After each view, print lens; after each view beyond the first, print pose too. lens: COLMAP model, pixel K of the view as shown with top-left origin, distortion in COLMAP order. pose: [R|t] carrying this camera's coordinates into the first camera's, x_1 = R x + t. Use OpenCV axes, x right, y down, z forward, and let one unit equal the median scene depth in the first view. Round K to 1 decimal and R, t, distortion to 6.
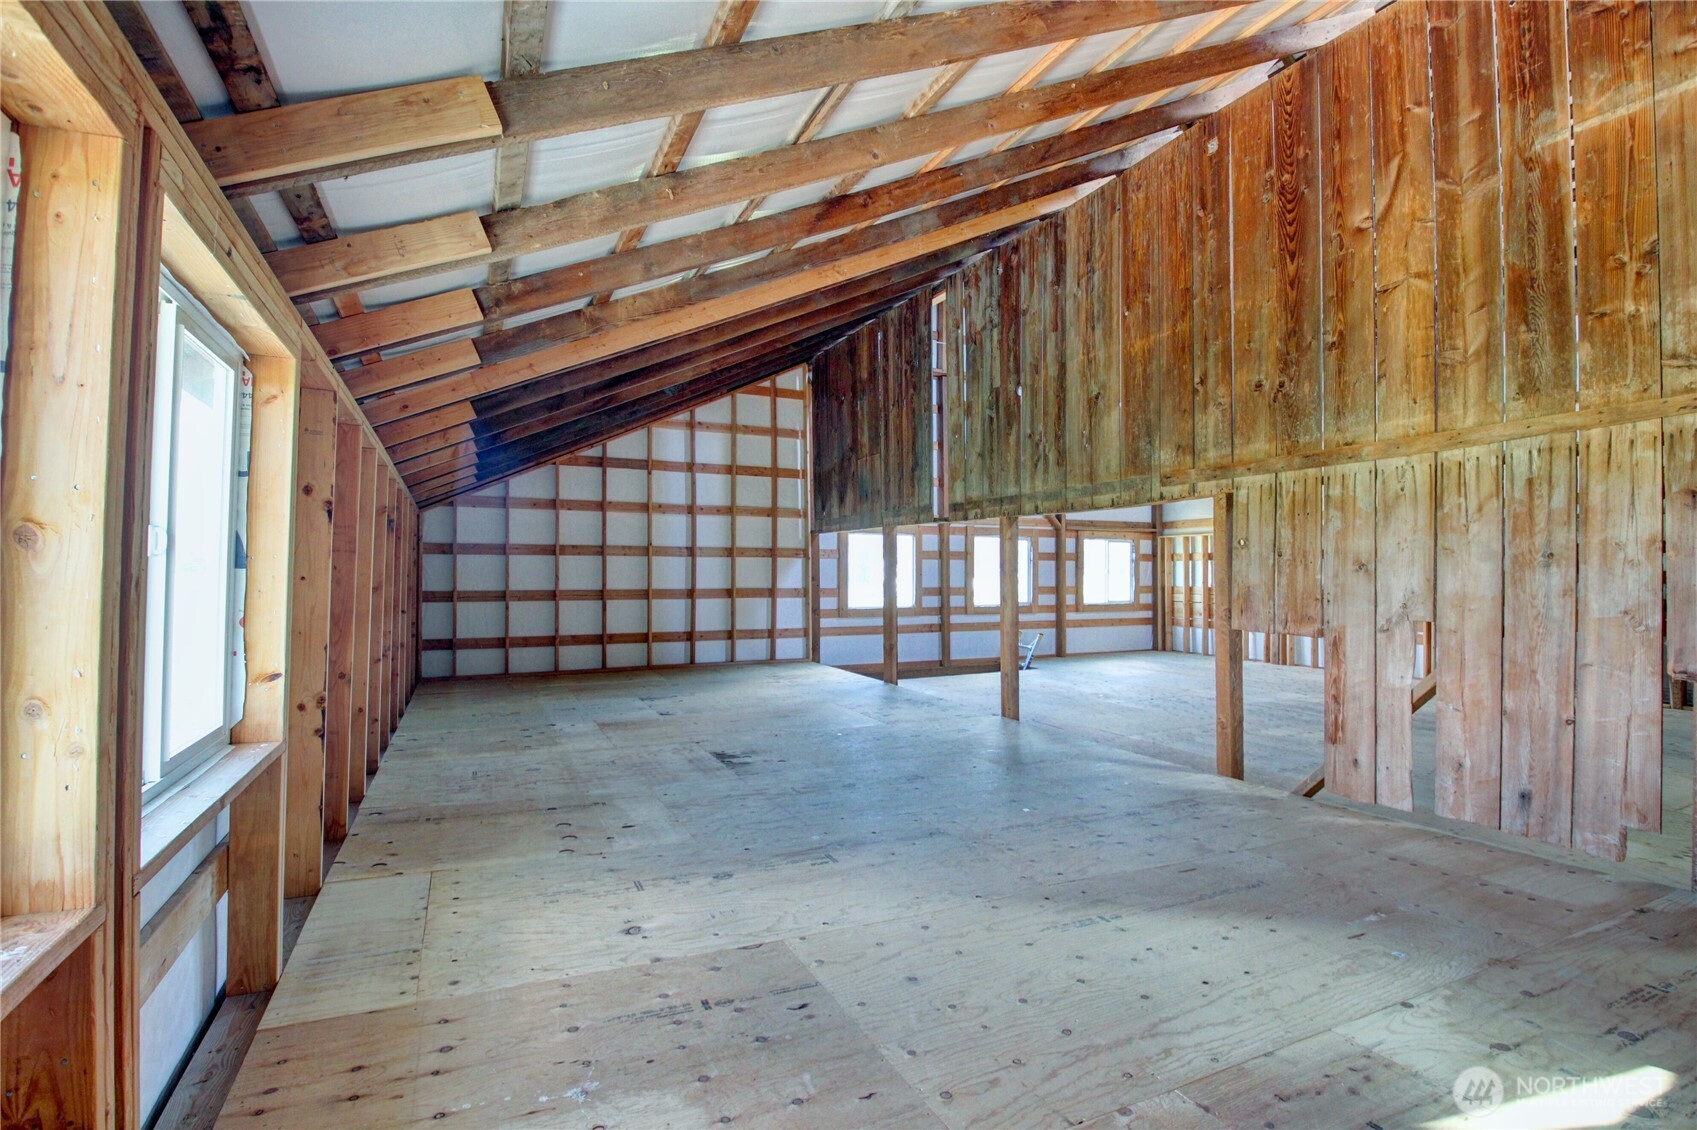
lens RADIAL K [[787.5, 0, 838.5], [0, 787.5, 568.5], [0, 0, 1]] dist [-0.029160, -0.004453]
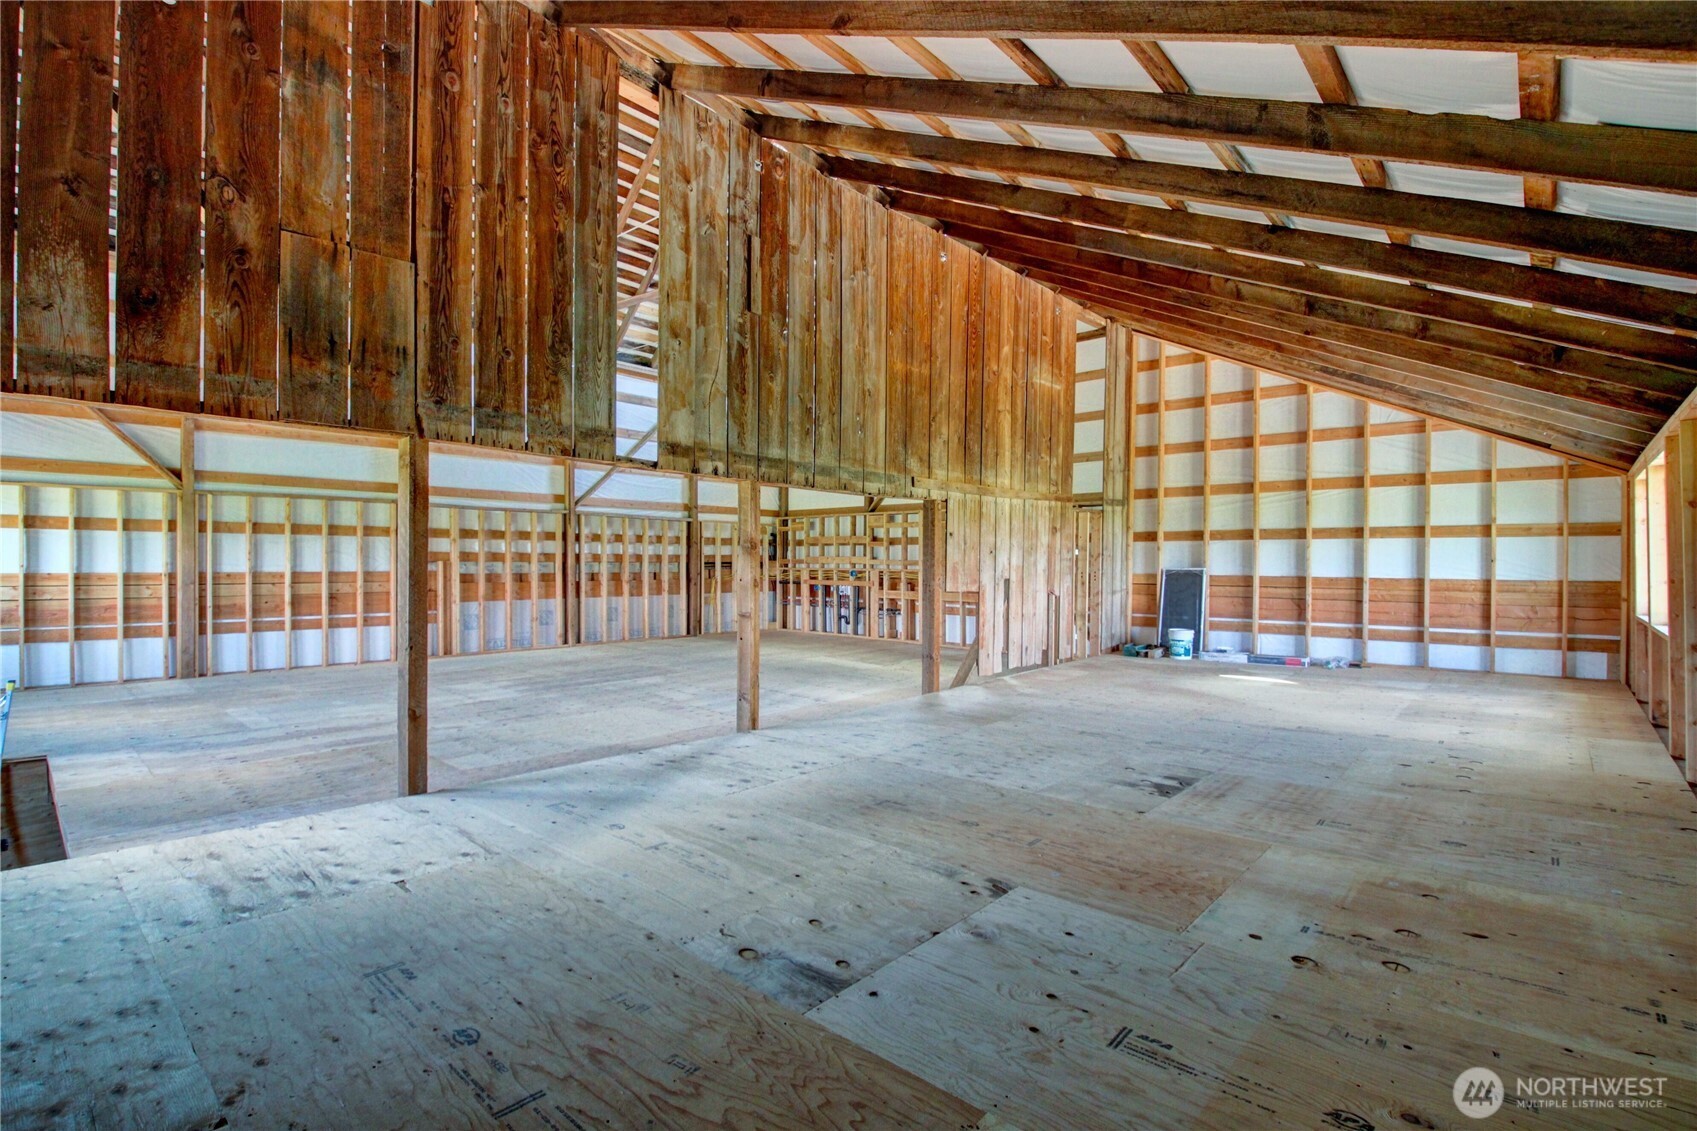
lens RADIAL K [[787.5, 0, 845.2], [0, 787.5, 560.5], [0, 0, 1]] dist [-0.029160, -0.004453]
pose [[-0.420027, -0.002956, 0.907507, -0.509552], [-0.008596, 0.999963, -0.000722, 0.013224], [-0.907471, -0.008104, -0.420037, 1.169688]]
